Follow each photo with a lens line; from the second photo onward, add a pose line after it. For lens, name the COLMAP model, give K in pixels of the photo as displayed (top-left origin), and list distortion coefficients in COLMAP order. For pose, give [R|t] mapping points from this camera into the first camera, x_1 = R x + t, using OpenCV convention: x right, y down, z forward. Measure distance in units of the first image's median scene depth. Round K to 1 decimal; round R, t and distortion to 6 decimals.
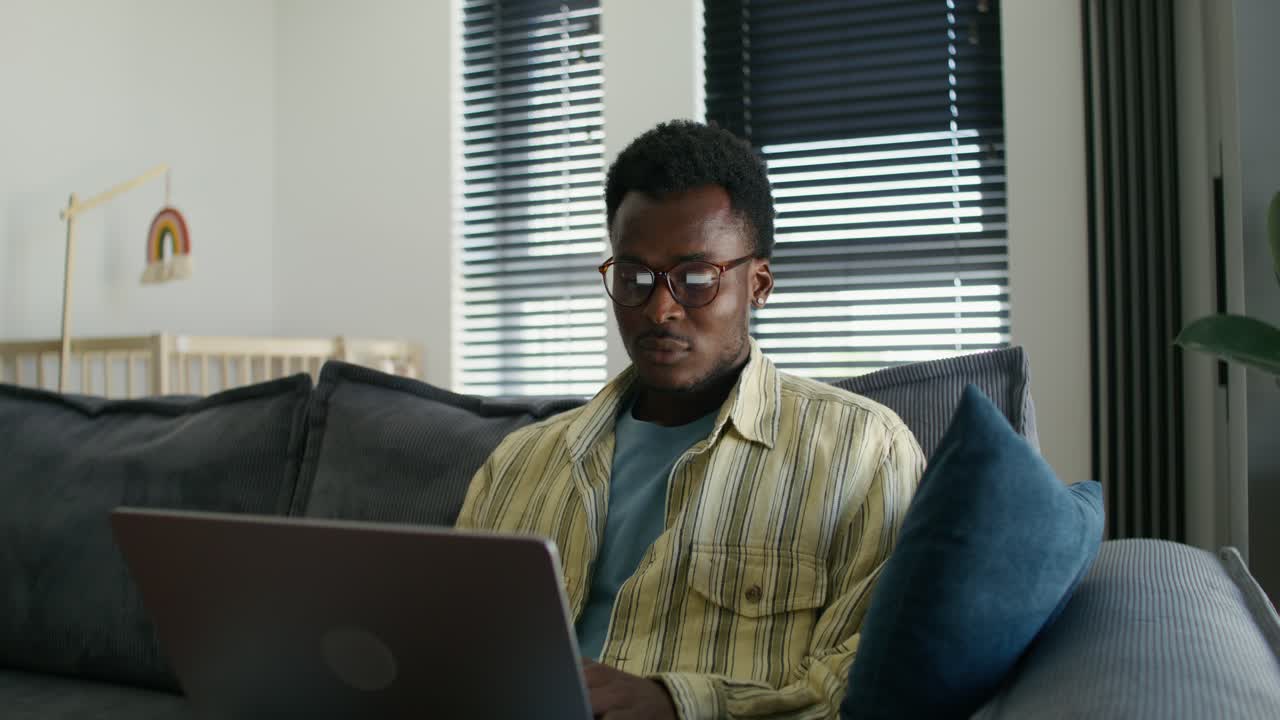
lens RADIAL K [[1704.0, 0, 640.1], [0, 1704.0, 314.6], [0, 0, 1]] dist [-0.120089, 0.016733]
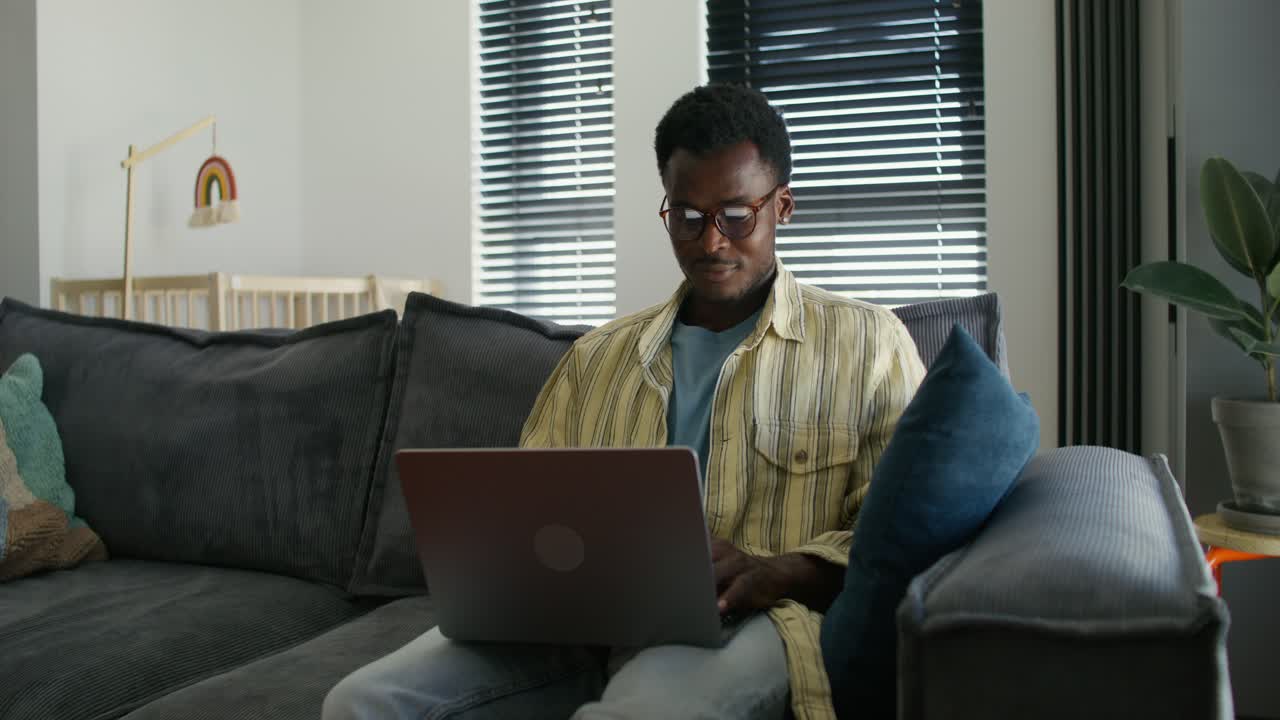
lens RADIAL K [[1752.9, 0, 640.0], [0, 1752.9, 360.0], [0, 0, 1]] dist [-0.079925, 0.058932]
pose [[0.999872, 0.000784, 0.015994, -0.025622], [-0.001803, 0.997961, 0.063807, -0.005125], [-0.015912, -0.063827, 0.997834, -0.136558]]
